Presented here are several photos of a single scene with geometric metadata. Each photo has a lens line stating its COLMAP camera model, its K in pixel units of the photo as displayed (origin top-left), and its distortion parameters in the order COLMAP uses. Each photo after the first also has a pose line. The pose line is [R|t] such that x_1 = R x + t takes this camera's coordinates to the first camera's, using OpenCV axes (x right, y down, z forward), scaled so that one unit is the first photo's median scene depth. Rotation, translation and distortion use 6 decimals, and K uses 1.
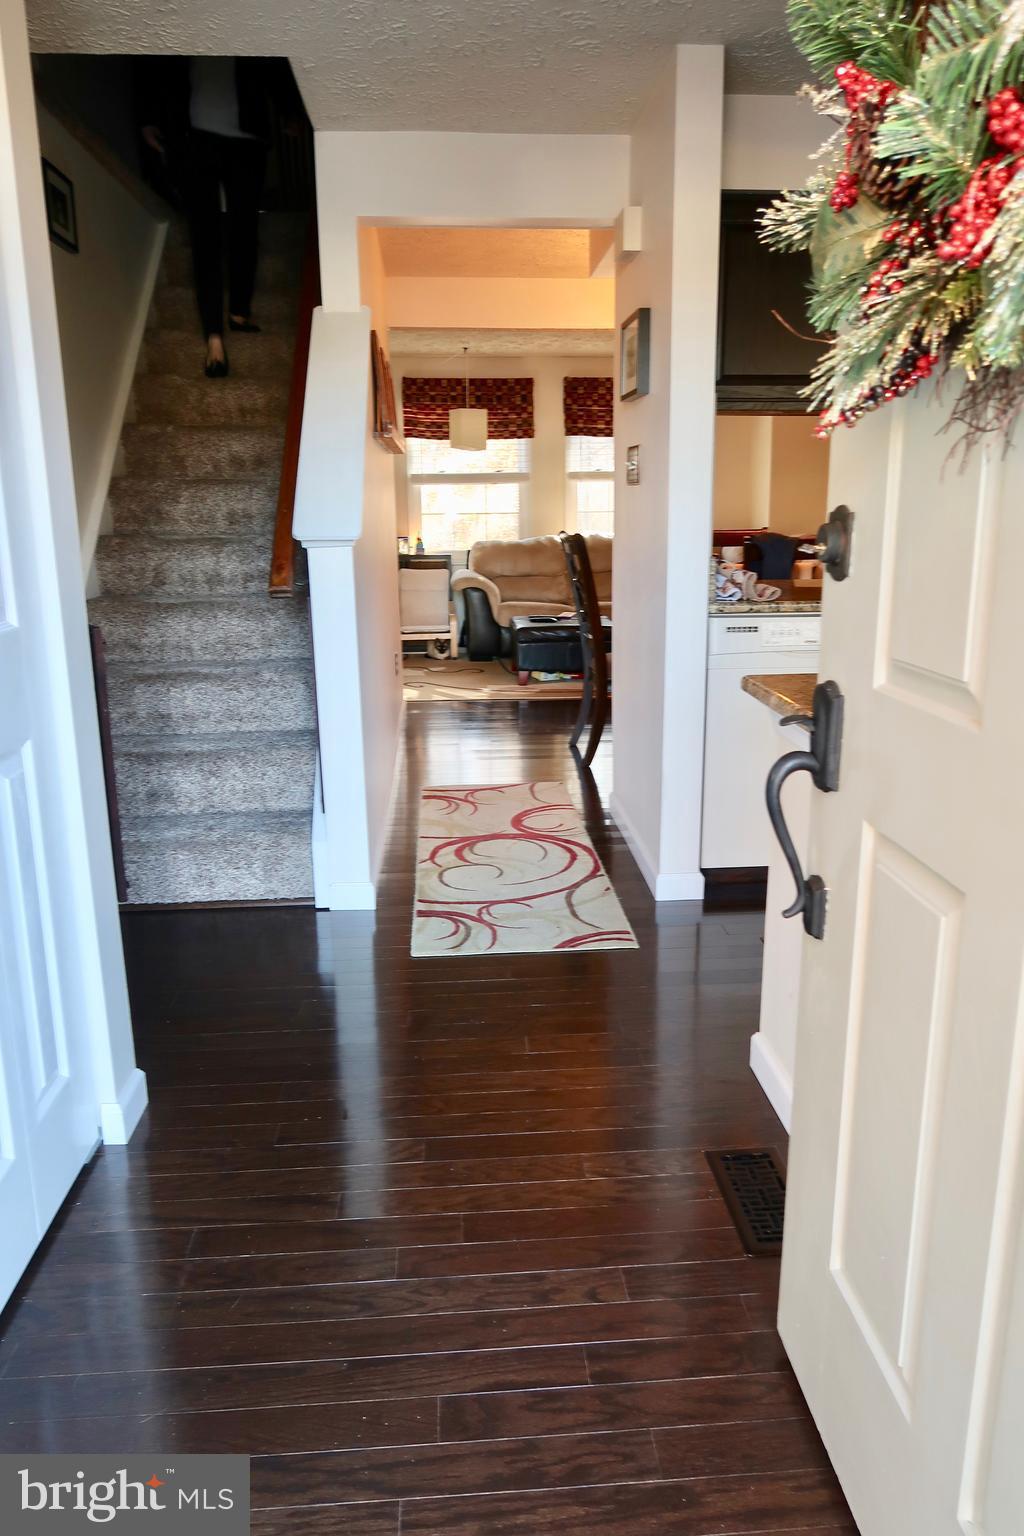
lens RADIAL K [[1050.0, 0, 510.4], [0, 1050.0, 766.1], [0, 0, 1]] dist [-0.016529, -0.002555]
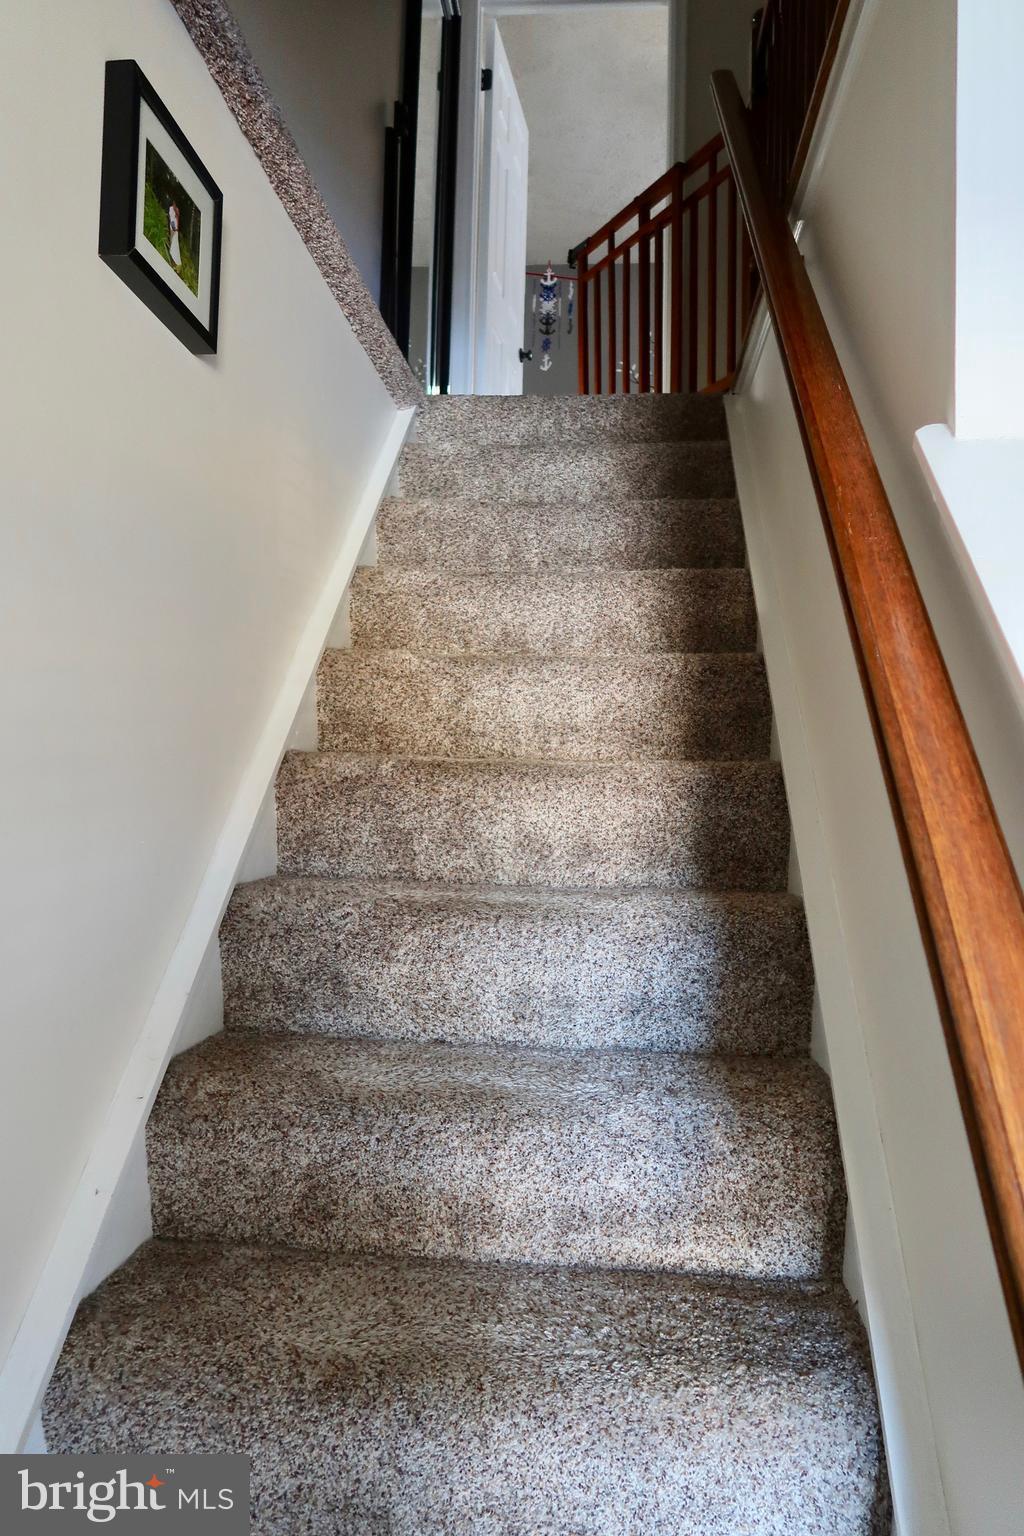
lens RADIAL K [[1050.0, 0, 513.8], [0, 1050.0, 767.8], [0, 0, 1]] dist [-0.016529, -0.002555]
pose [[0.987036, 0.035020, -0.156629, -0.207100], [-0.074806, 0.963801, -0.255914, -0.216428], [0.141997, 0.264313, 0.953926, 0.599004]]
